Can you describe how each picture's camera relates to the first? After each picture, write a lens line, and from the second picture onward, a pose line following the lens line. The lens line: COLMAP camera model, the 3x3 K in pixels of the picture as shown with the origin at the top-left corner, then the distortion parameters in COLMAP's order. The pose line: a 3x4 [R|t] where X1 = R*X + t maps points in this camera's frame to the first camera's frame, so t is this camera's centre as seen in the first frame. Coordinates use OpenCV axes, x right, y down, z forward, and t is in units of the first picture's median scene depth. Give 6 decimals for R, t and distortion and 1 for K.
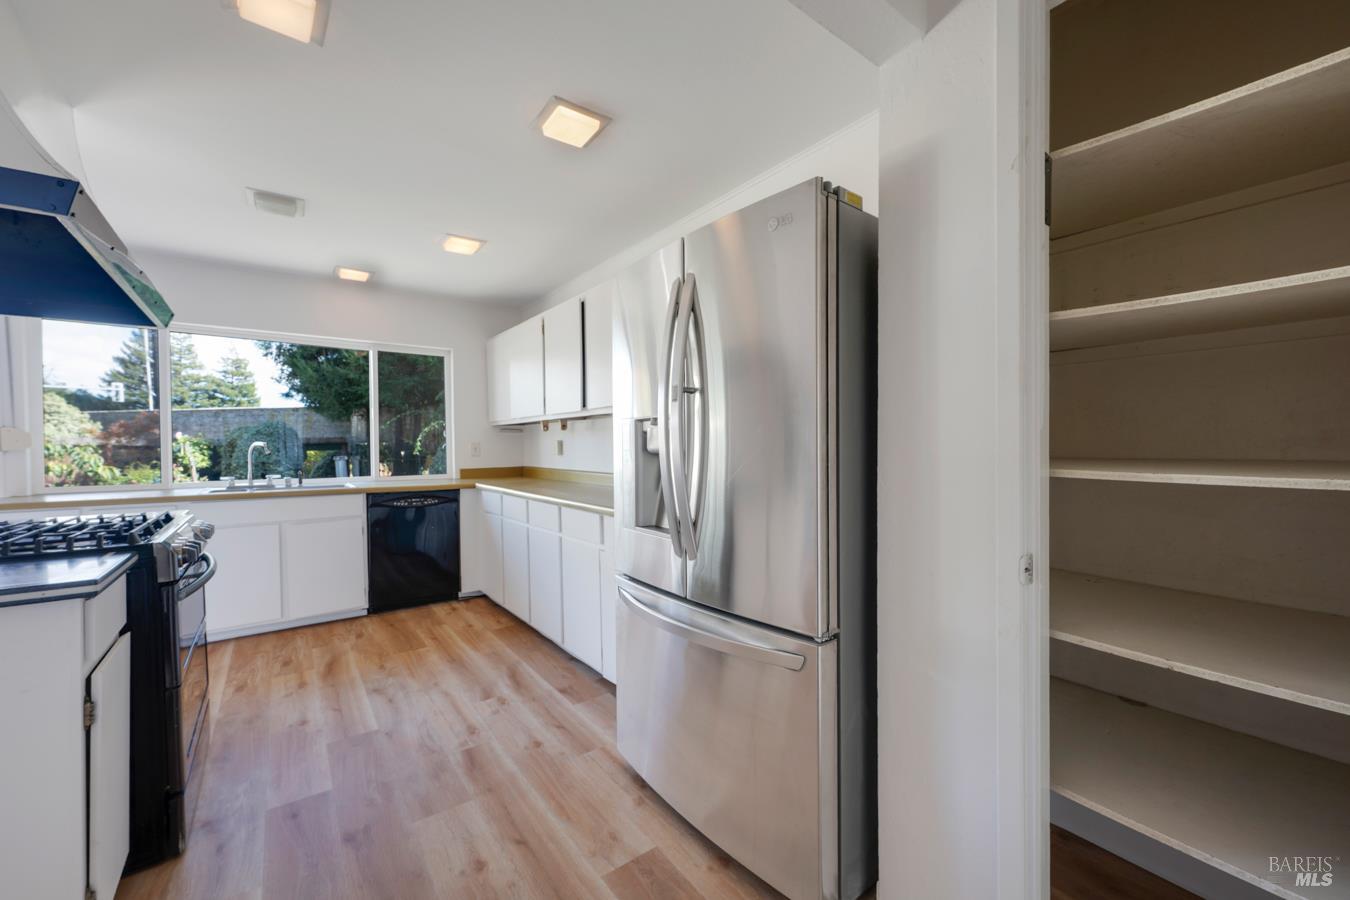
lens RADIAL K [[537.2, 0, 683.9], [0, 537.2, 454.9], [0, 0, 1]] dist [0.000061, 0.000301]
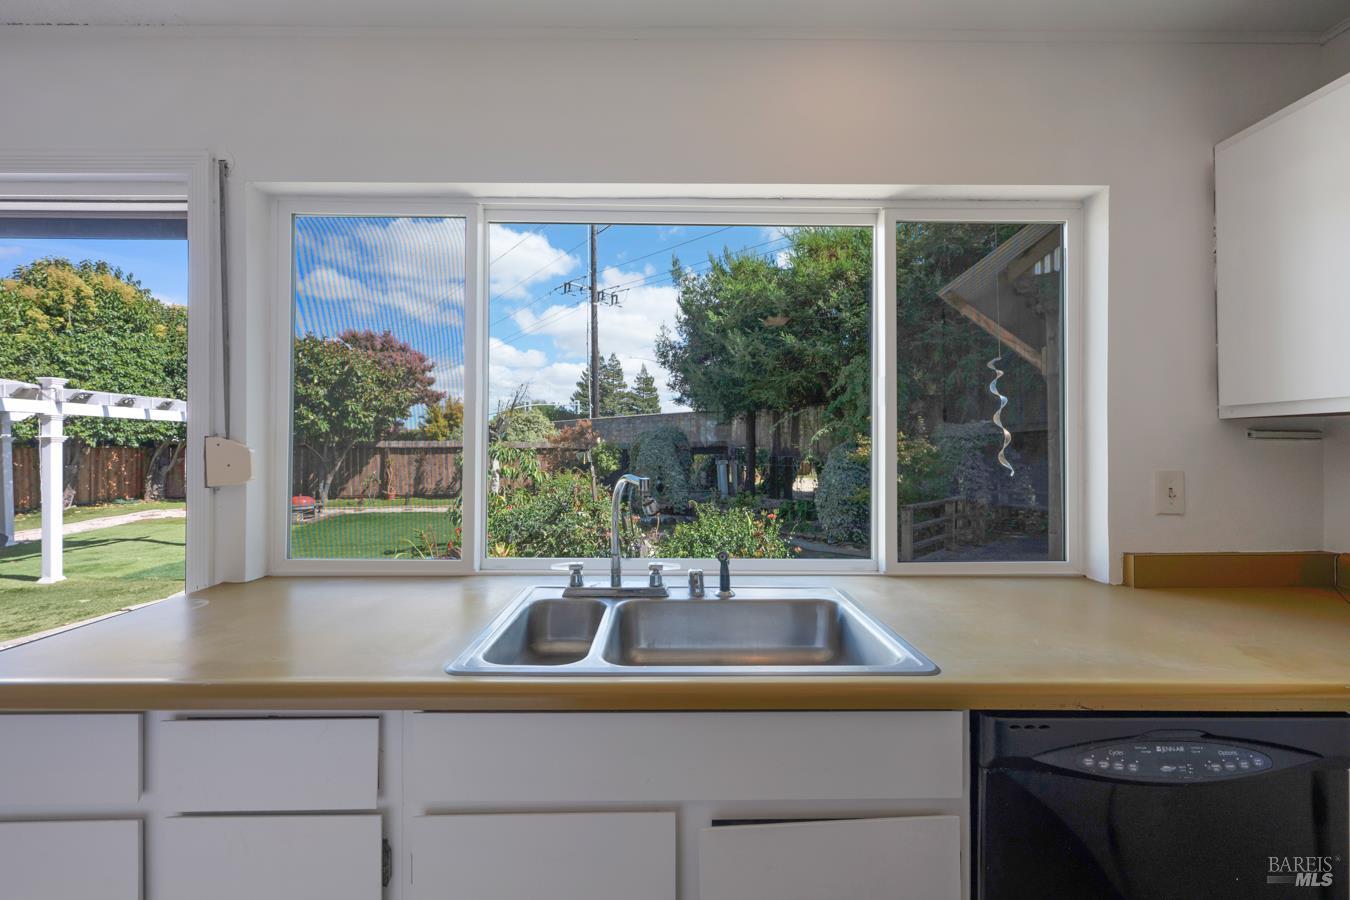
lens RADIAL K [[537.2, 0, 666.7], [0, 537.2, 449.0], [0, 0, 1]] dist [0.000061, 0.000301]
pose [[0.792768, 0.009125, -0.609456, -0.127135], [-0.018529, 0.999787, -0.009133, -0.008391], [0.609242, 0.018533, 0.792768, 0.167002]]
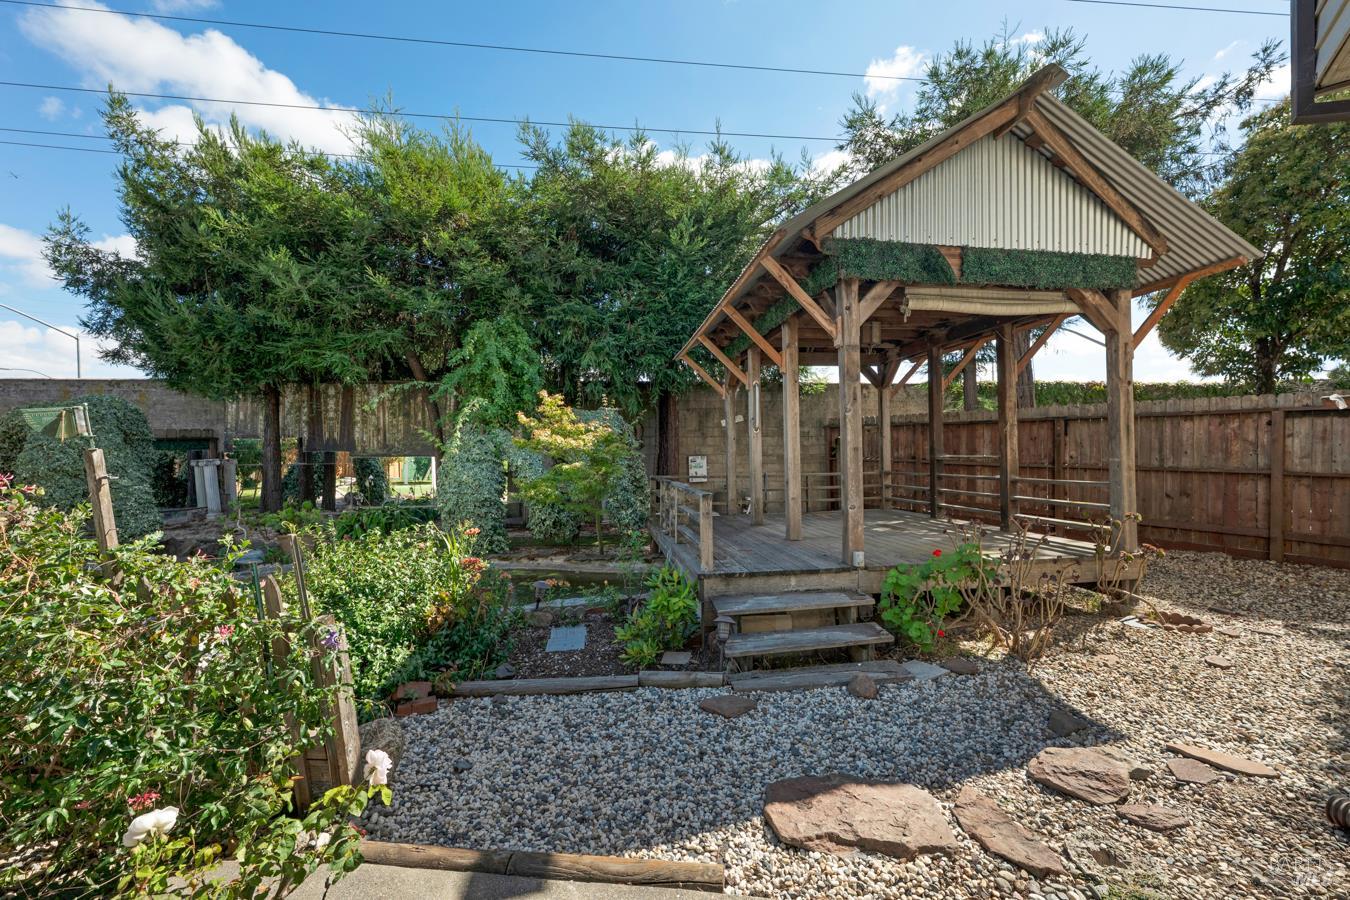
lens RADIAL K [[537.2, 0, 678.0], [0, 537.2, 451.4], [0, 0, 1]] dist [0.000061, 0.000301]
pose [[0.965536, -0.000085, 0.260268, -0.297017], [0.003858, 0.999895, -0.013988, 0.004810], [-0.260239, 0.014510, 0.965435, 0.271182]]
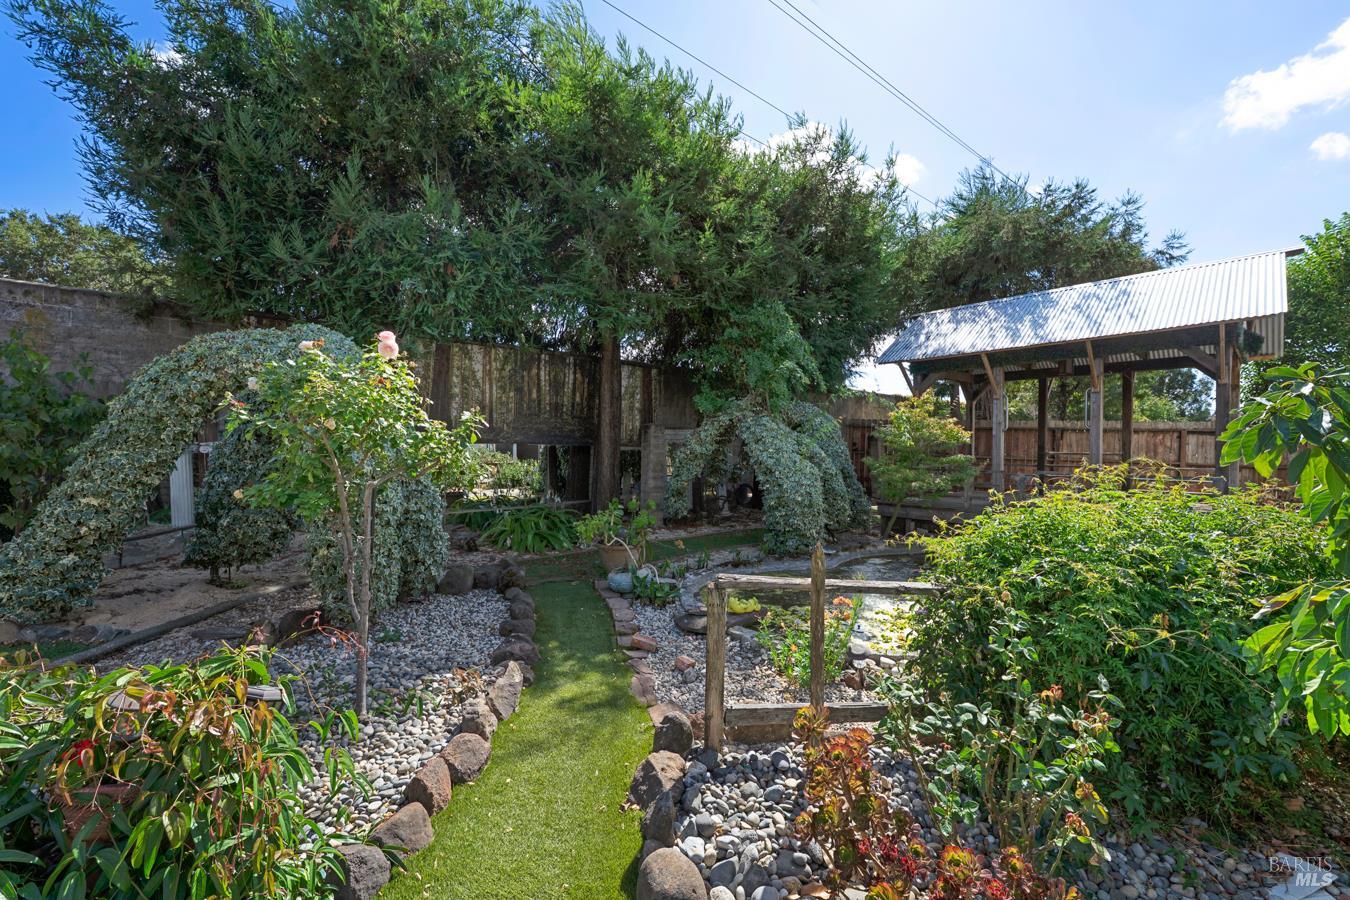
lens RADIAL K [[537.2, 0, 675.4], [0, 537.2, 448.6], [0, 0, 1]] dist [0.000061, 0.000301]
pose [[0.664964, 0.016213, 0.746699, -0.765448], [-0.008430, 0.999864, -0.014202, 0.011985], [-0.746828, 0.003149, 0.665010, 0.560226]]
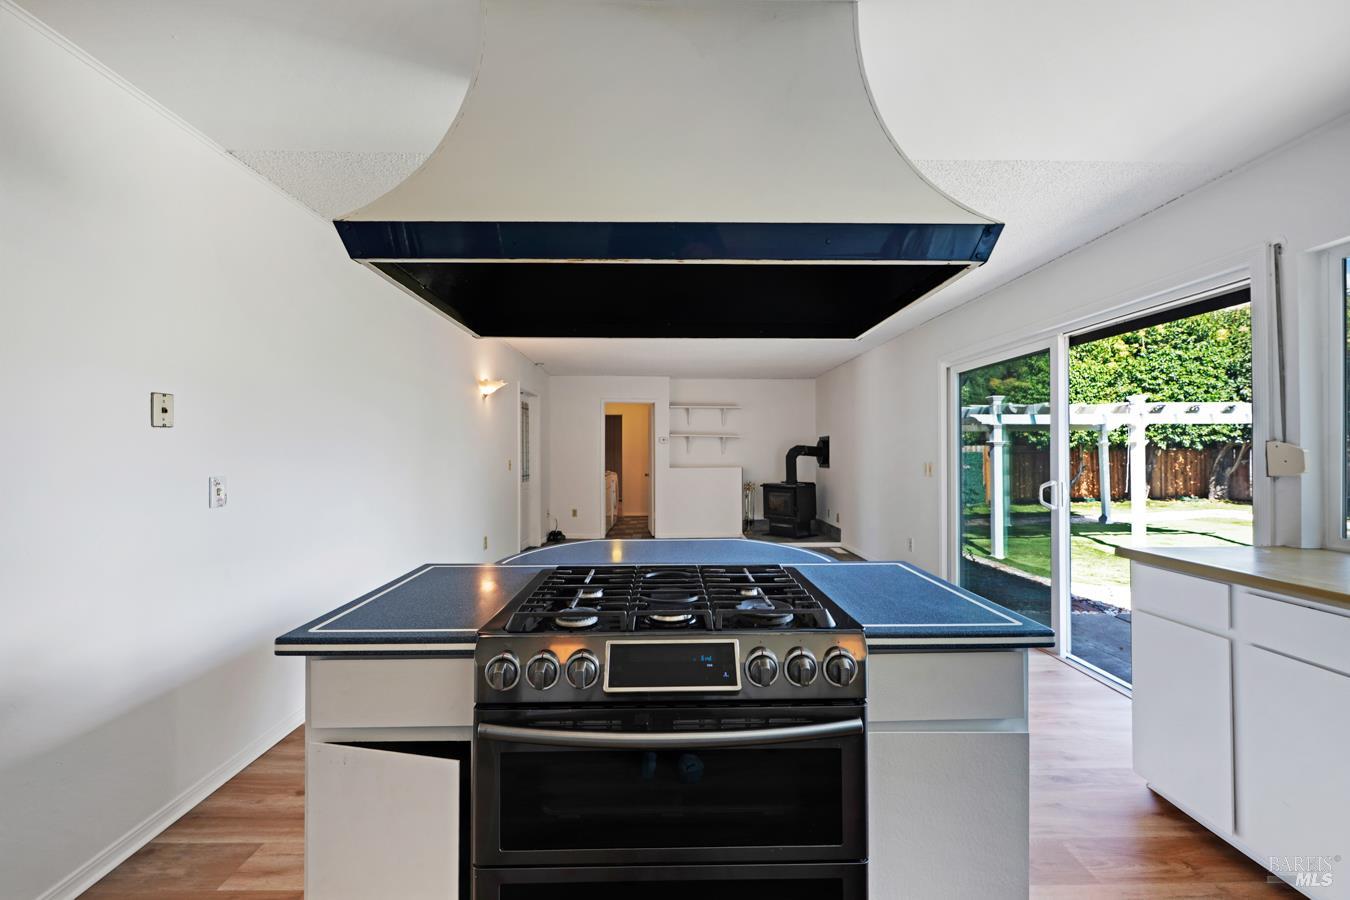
lens RADIAL K [[537.2, 0, 672.2], [0, 537.2, 449.1], [0, 0, 1]] dist [0.000061, 0.000301]
pose [[-0.594783, 0.005067, -0.803870, -0.056781], [-0.002435, 0.999964, 0.008105, -0.008524], [0.803883, 0.006778, -0.594749, 0.153686]]
